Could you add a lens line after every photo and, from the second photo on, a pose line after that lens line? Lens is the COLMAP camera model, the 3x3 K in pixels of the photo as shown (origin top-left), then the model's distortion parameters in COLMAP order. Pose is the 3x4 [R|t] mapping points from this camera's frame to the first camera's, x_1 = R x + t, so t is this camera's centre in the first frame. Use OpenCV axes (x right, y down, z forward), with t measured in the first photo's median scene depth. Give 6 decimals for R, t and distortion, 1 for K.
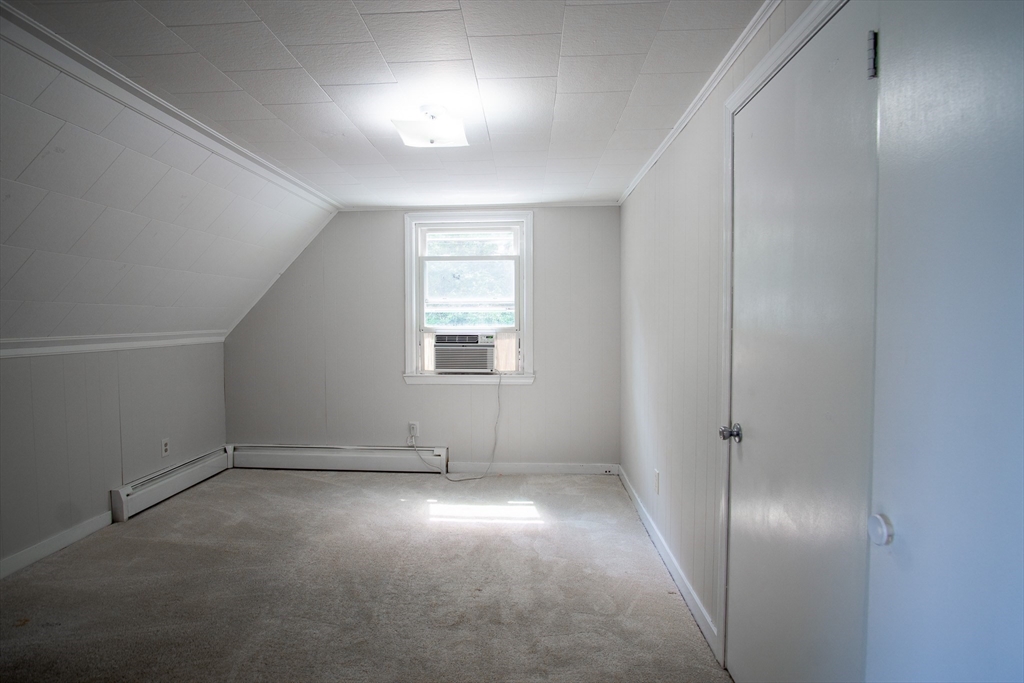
lens RADIAL K [[549.2, 0, 496.8], [0, 549.2, 329.8], [0, 0, 1]] dist [-0.034532, 0.008238]
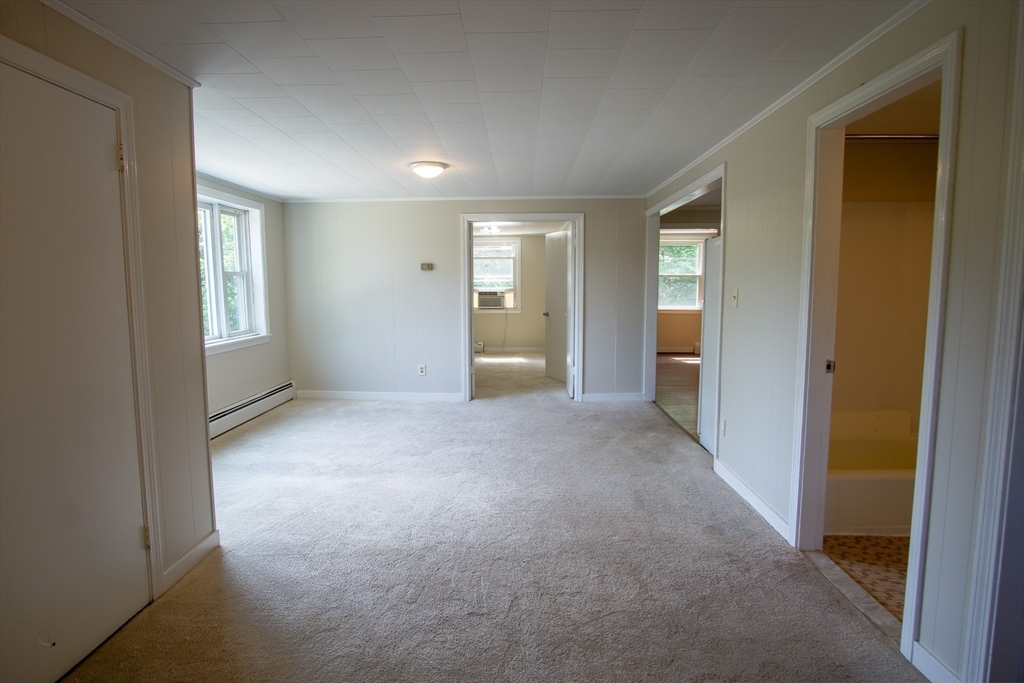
lens RADIAL K [[549.2, 0, 511.5], [0, 549.2, 340.7], [0, 0, 1]] dist [-0.034532, 0.008238]
pose [[0.999017, -0.006240, 0.043881, -0.078604], [0.002522, 0.996438, 0.084286, 0.019835], [-0.044251, -0.084093, 0.995475, -1.338139]]
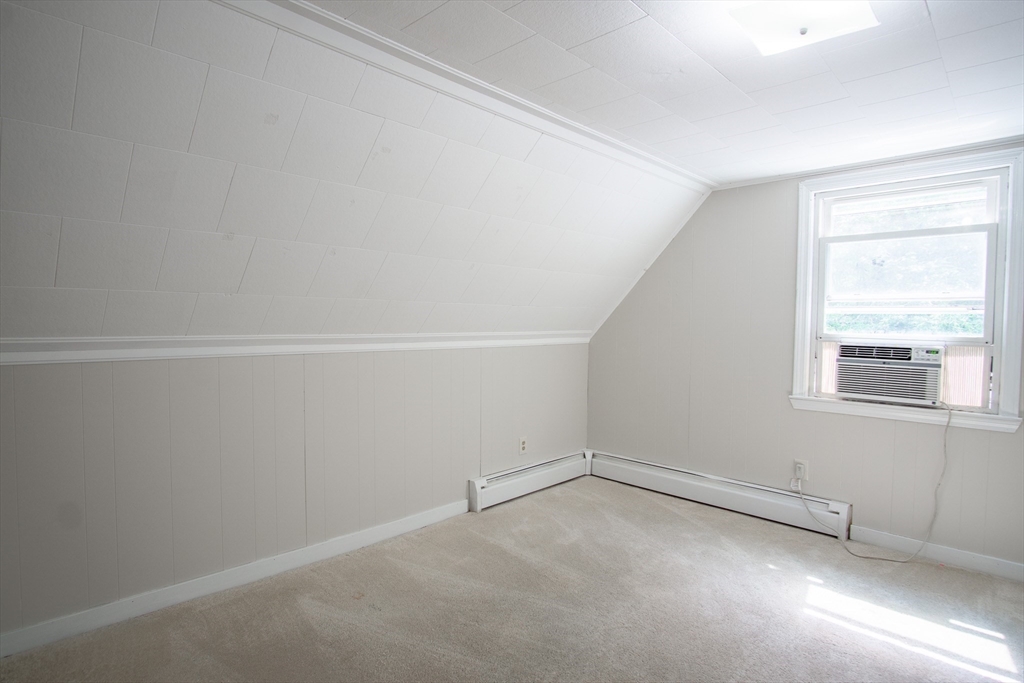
lens RADIAL K [[549.2, 0, 499.4], [0, 549.2, 340.6], [0, 0, 1]] dist [-0.034532, 0.008238]
pose [[0.756309, 0.035967, -0.653225, 0.015764], [-0.025641, 0.999350, 0.025338, -0.003273], [0.653712, -0.002414, 0.756740, 0.175477]]
